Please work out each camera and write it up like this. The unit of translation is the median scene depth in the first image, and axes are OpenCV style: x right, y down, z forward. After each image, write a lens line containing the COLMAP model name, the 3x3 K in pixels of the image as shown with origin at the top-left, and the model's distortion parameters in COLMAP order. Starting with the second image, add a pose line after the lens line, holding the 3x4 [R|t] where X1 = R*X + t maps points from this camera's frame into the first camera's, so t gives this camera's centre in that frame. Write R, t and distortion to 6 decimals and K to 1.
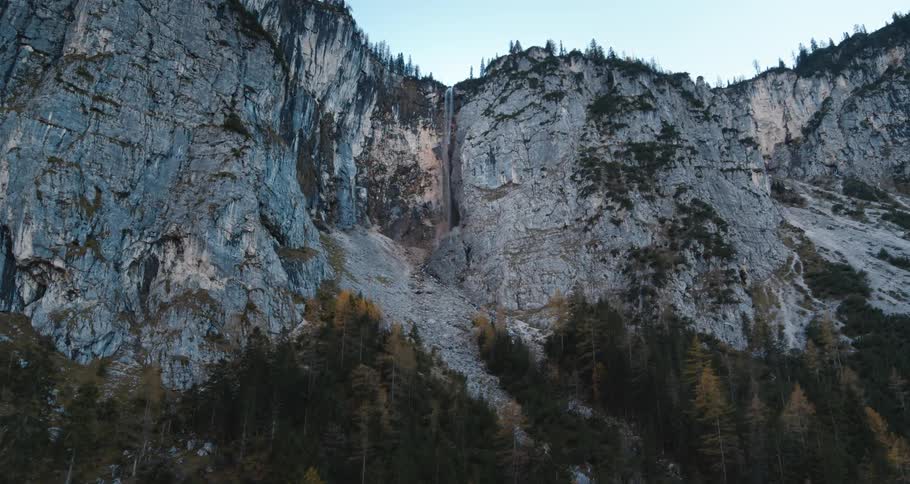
lens RADIAL K [[667.0, 0, 455.0], [0, 667.0, 242.0], [0, 0, 1]] dist [-0.076119, 0.003051]
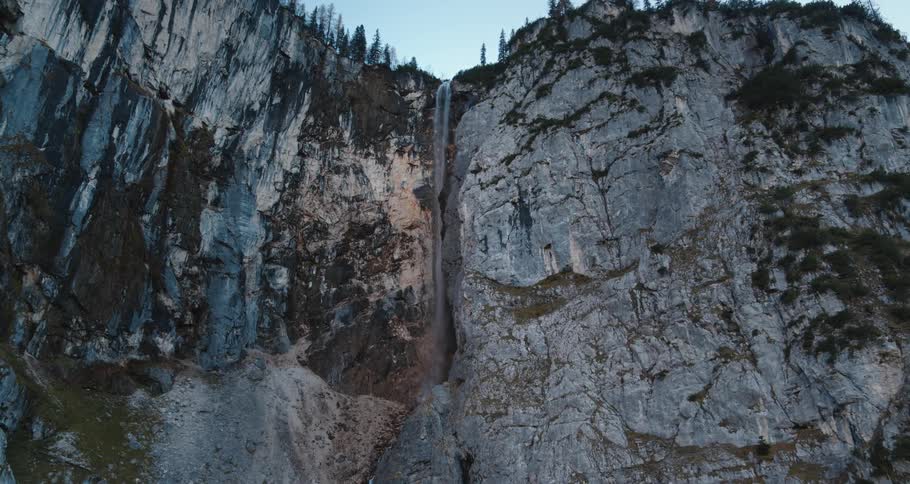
lens RADIAL K [[667.0, 0, 455.0], [0, 667.0, 242.0], [0, 0, 1]] dist [-0.076119, 0.003051]
pose [[0.998697, -0.020848, -0.046587, 0.027132], [0.018883, 0.998929, -0.042232, -0.080402], [0.047418, 0.041297, 0.998021, 0.498029]]
